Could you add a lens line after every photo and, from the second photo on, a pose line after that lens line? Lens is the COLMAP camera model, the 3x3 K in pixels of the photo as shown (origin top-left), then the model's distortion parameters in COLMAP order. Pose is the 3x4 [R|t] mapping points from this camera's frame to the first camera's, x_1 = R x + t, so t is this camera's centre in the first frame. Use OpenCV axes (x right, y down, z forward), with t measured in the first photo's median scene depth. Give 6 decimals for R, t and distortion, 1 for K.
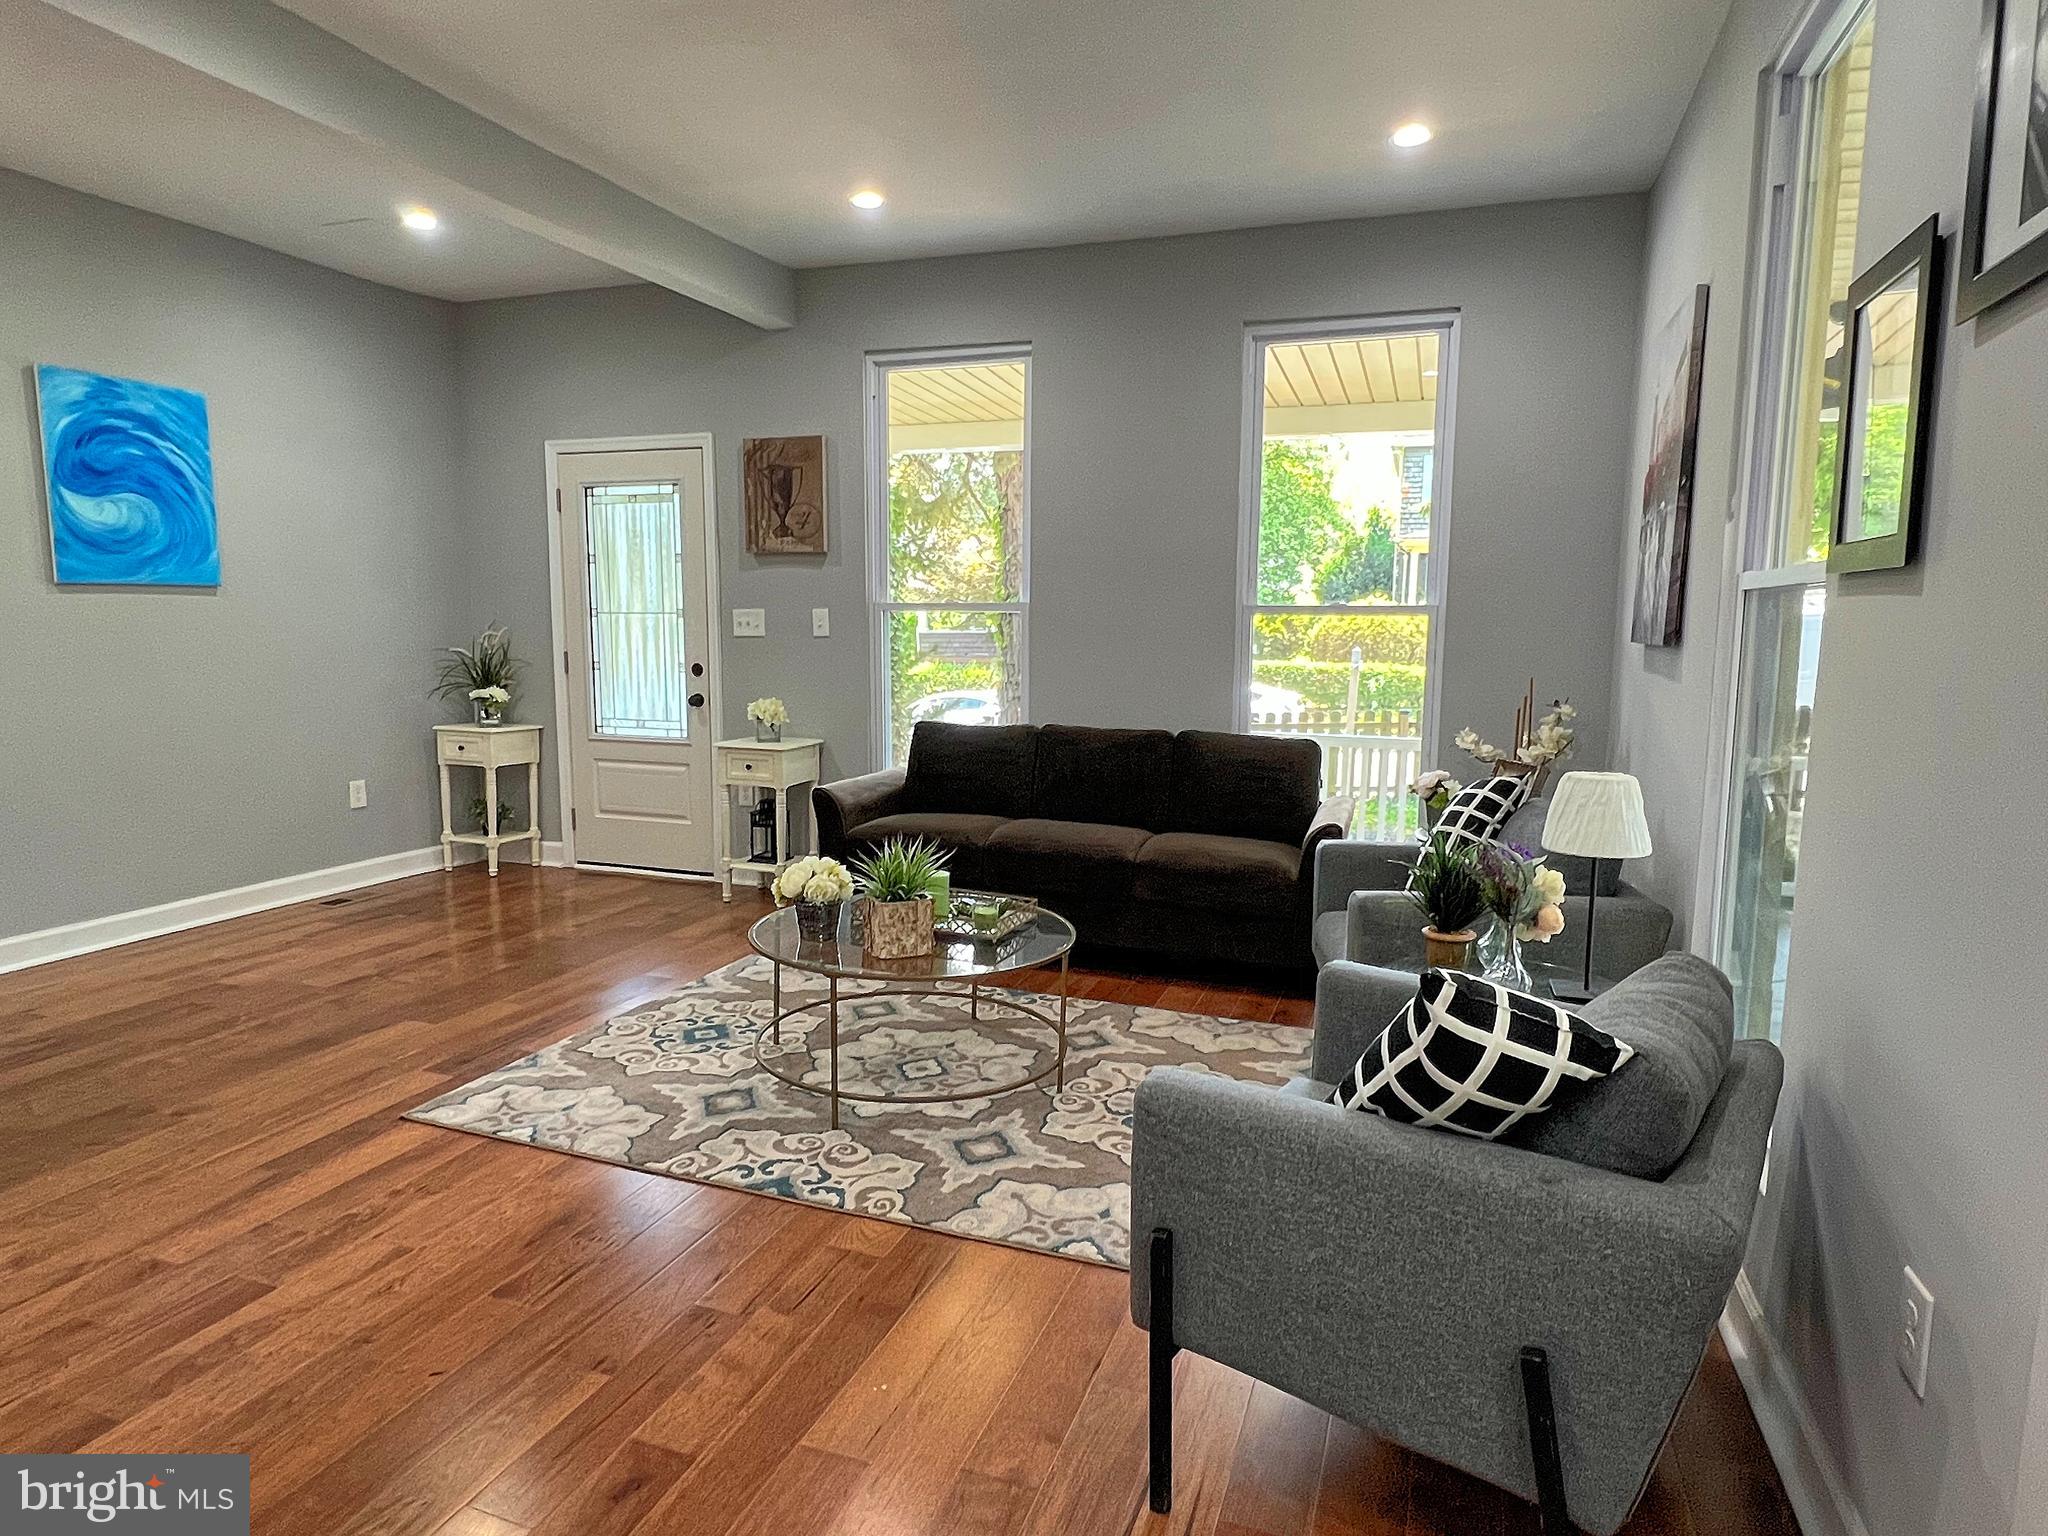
lens RADIAL K [[1181.2, 0, 1011.7], [0, 1181.2, 767.6], [0, 0, 1]] dist [-0.001227, -0.000199]
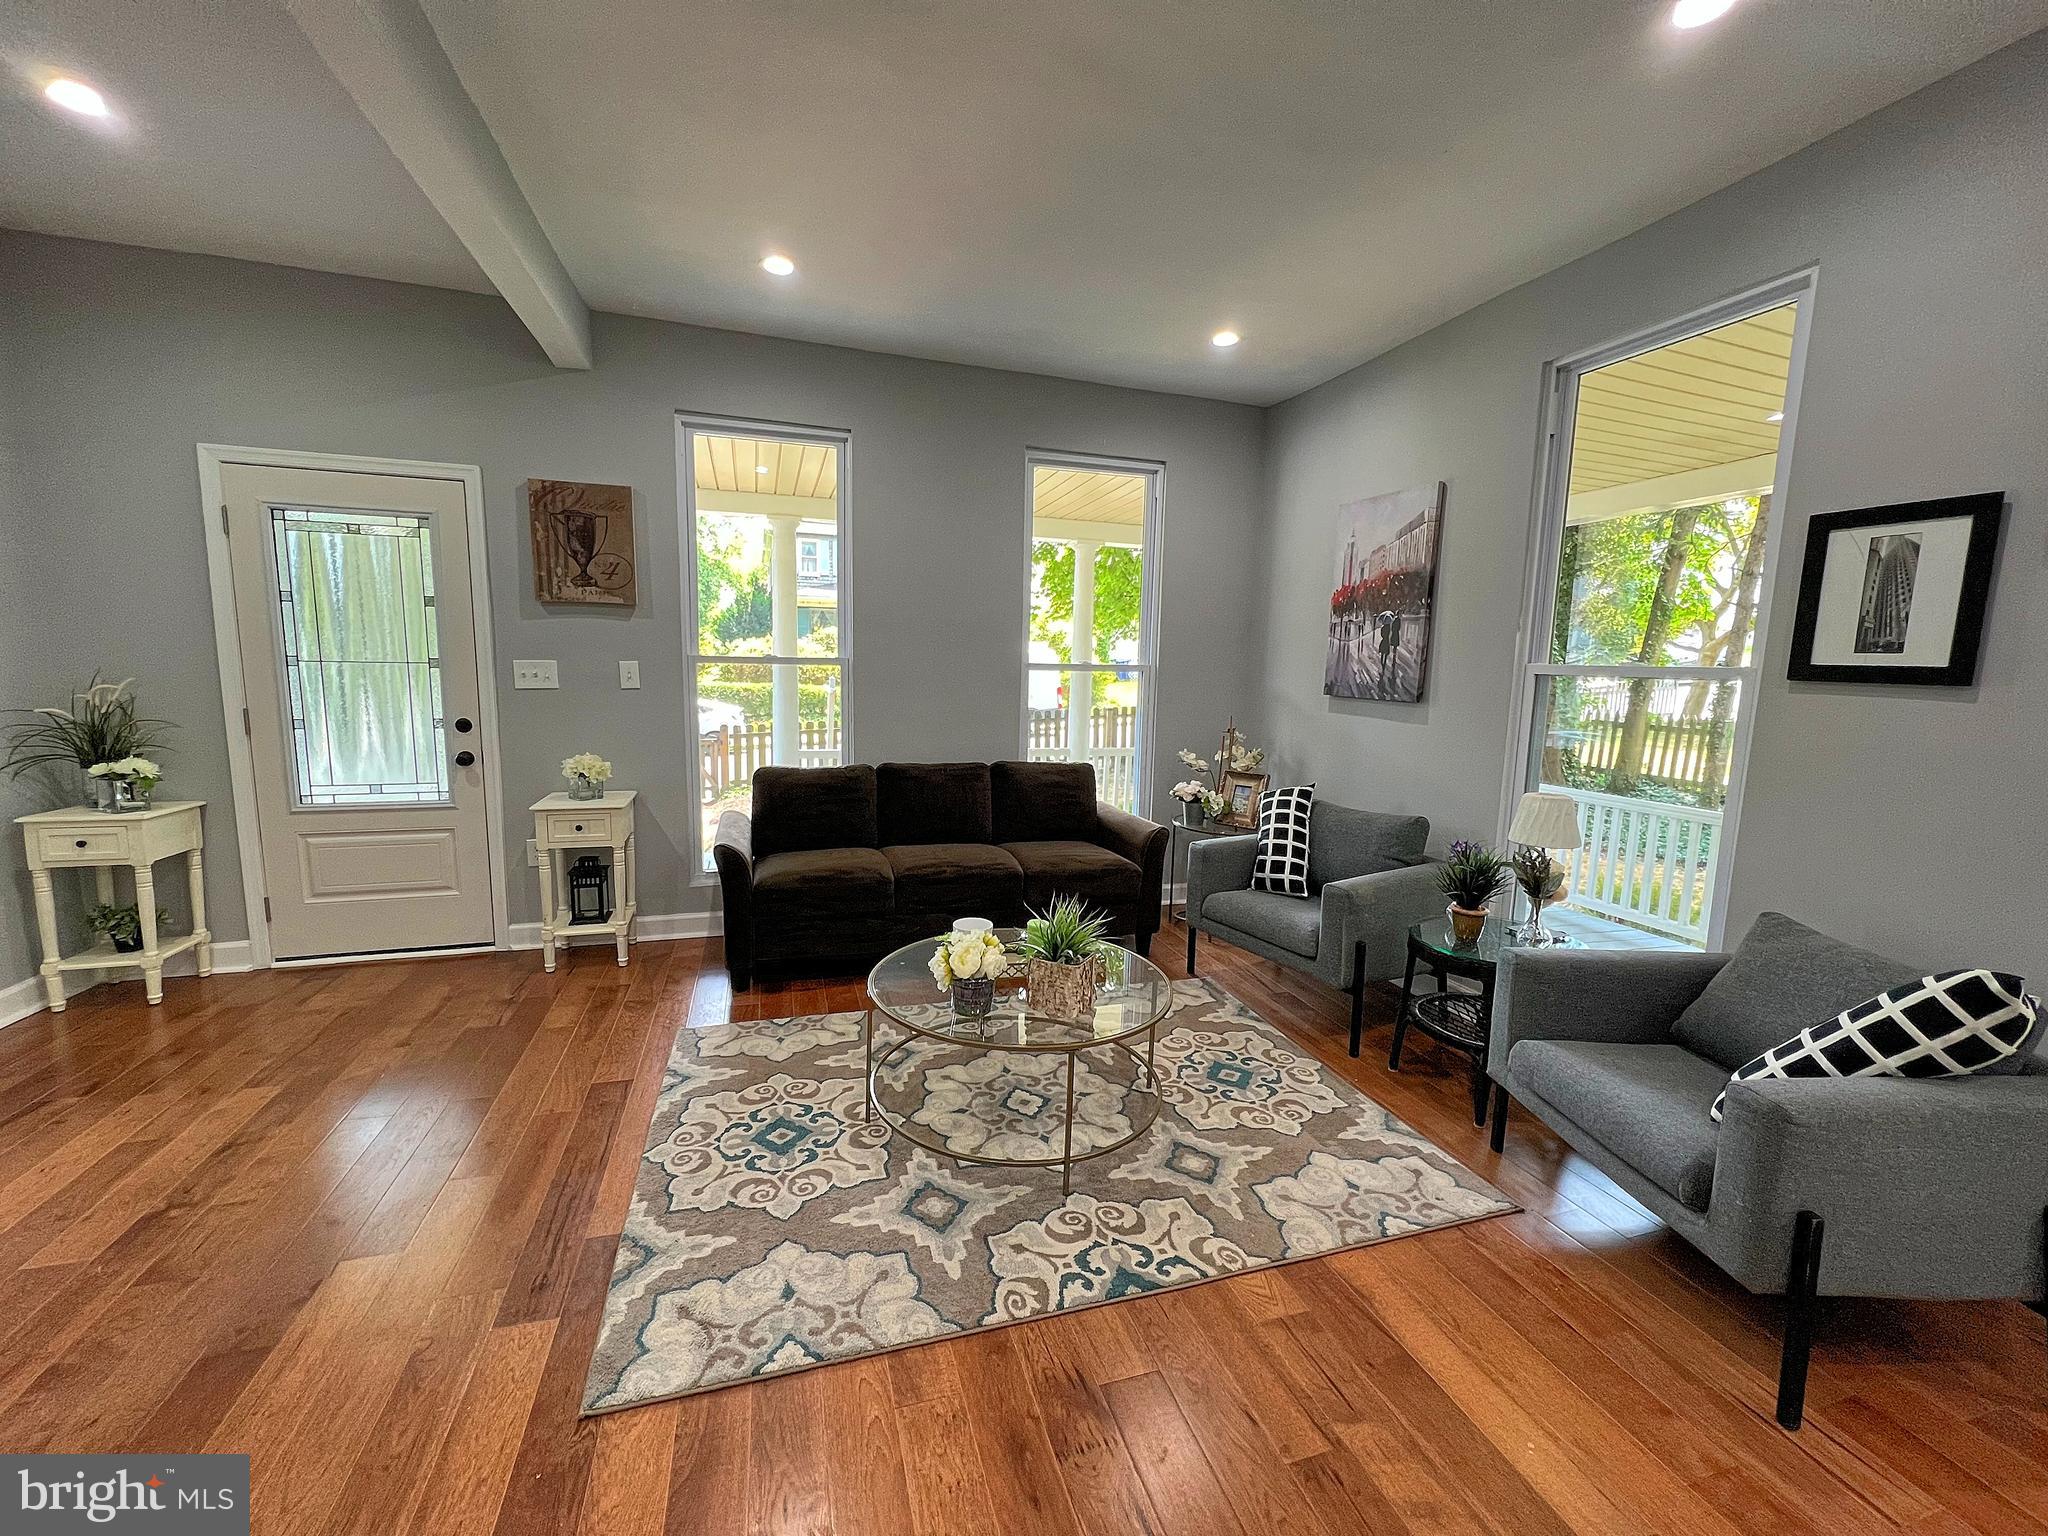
lens RADIAL K [[813.6, 0, 1019.0], [0, 813.6, 764.1], [0, 0, 1]] dist [-0.002821, 0.000277]
pose [[0.793931, -0.070067, 0.603957, -0.440649], [0.059733, 0.997521, 0.037204, -0.073008], [-0.605067, 0.006538, 0.796148, 0.347160]]
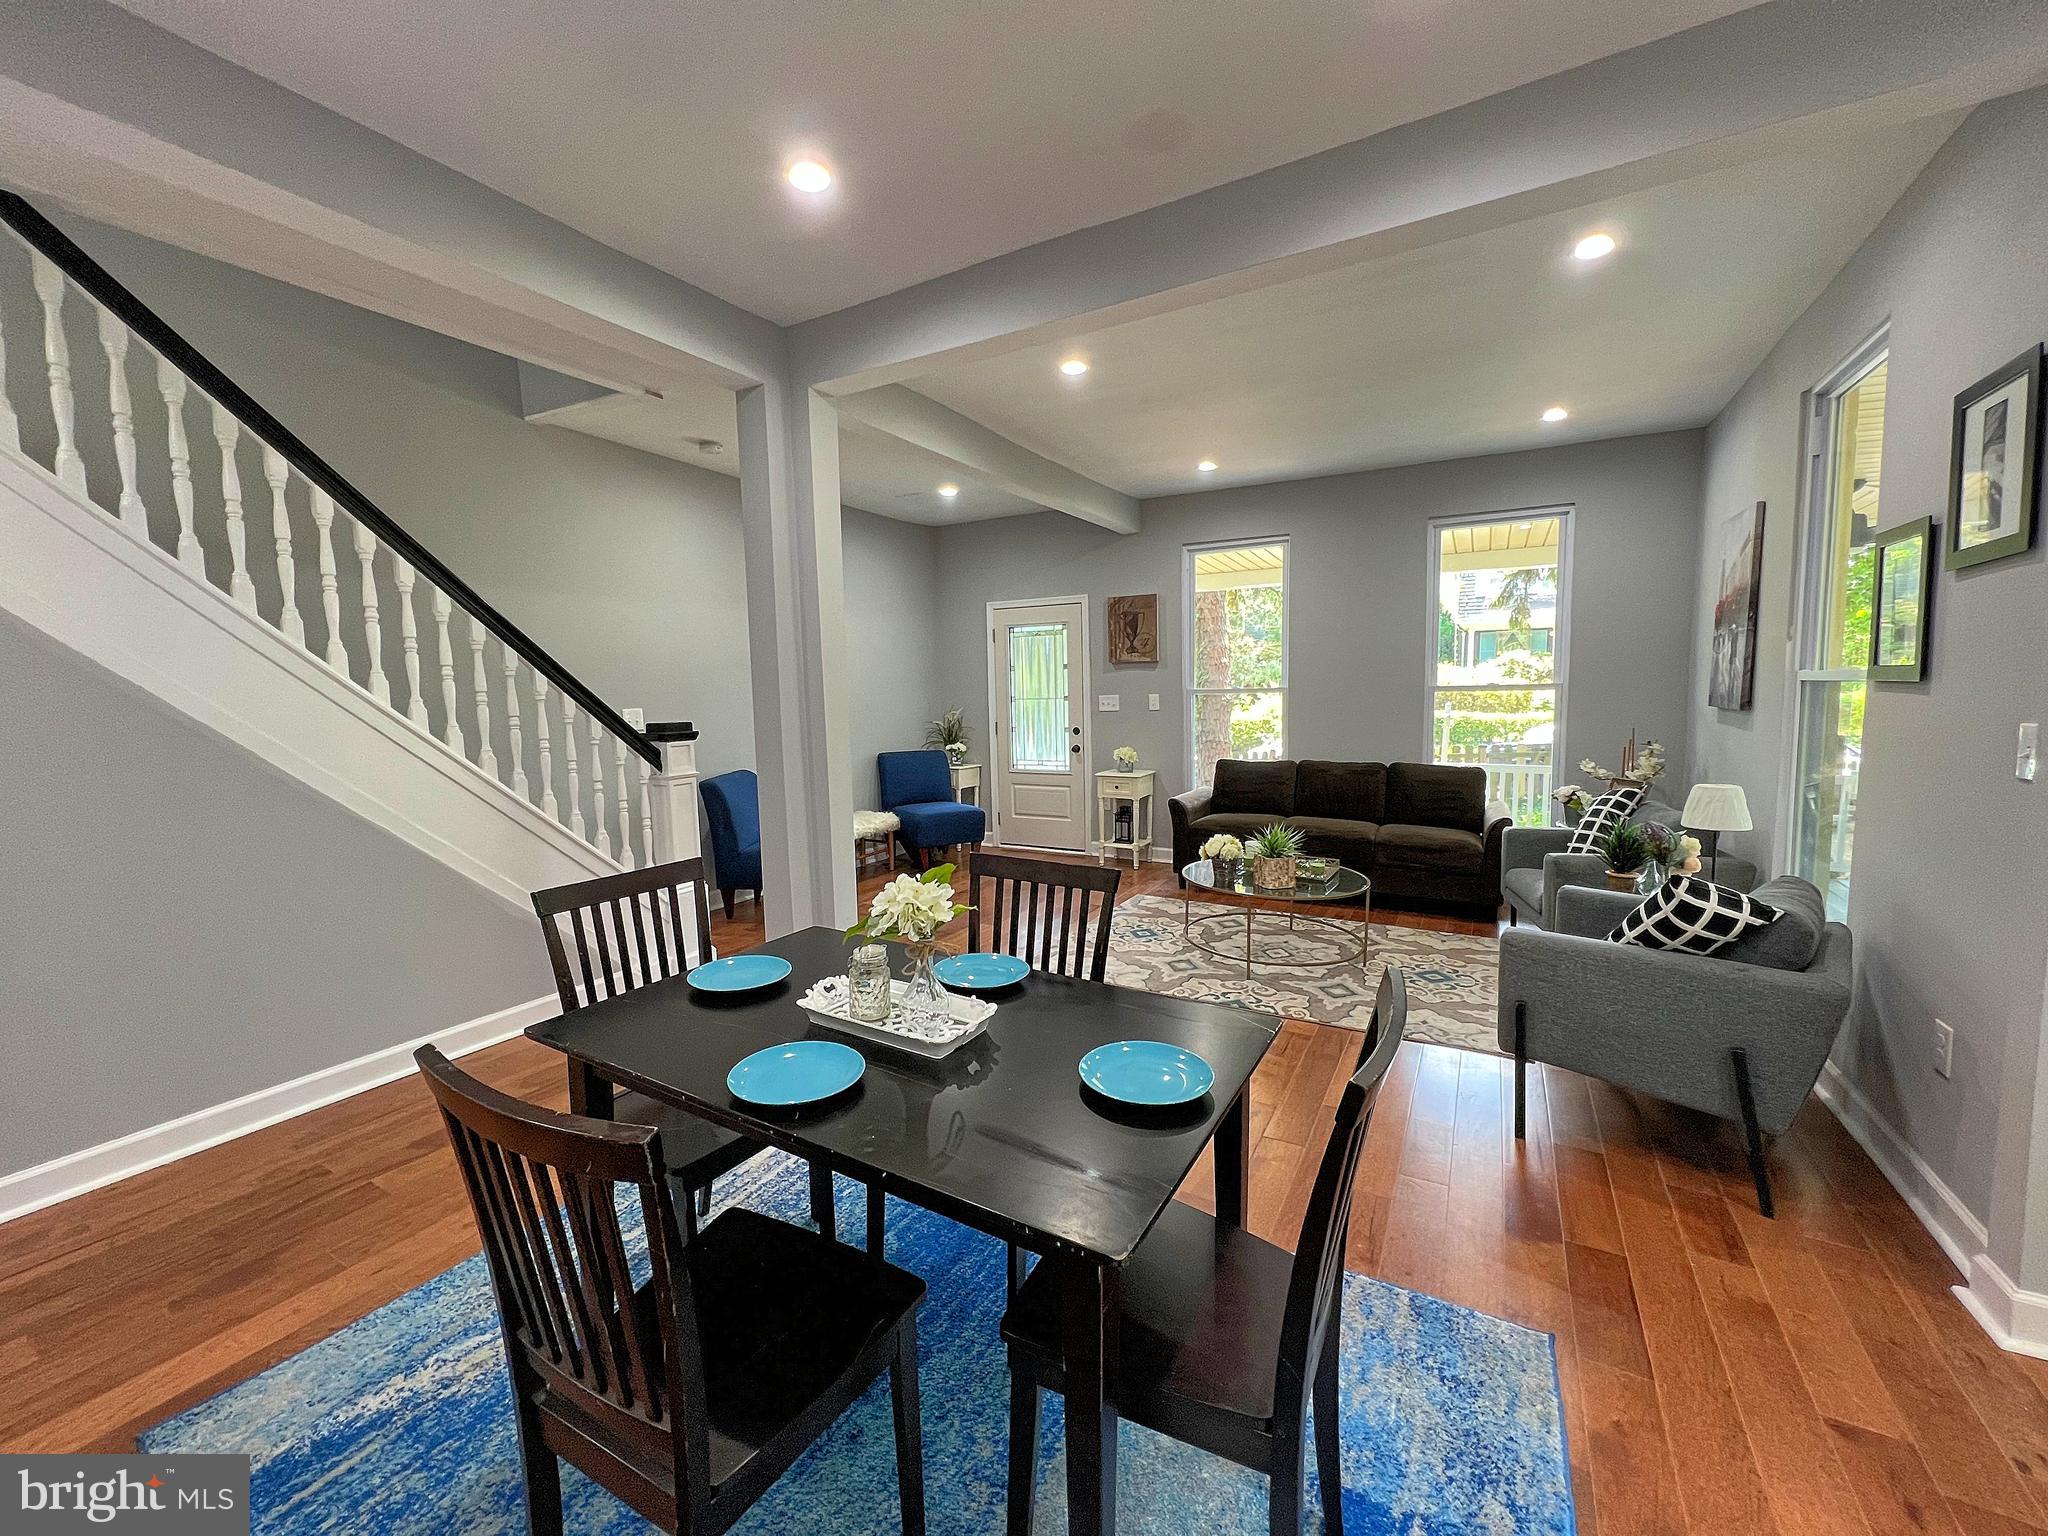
lens RADIAL K [[813.6, 0, 1019.0], [0, 813.6, 764.1], [0, 0, 1]] dist [-0.002821, 0.000277]
pose [[0.985763, -0.013378, -0.167605, -0.217117], [0.008248, 0.999477, -0.031268, 0.002220], [0.167936, 0.029441, 0.985358, -0.254923]]
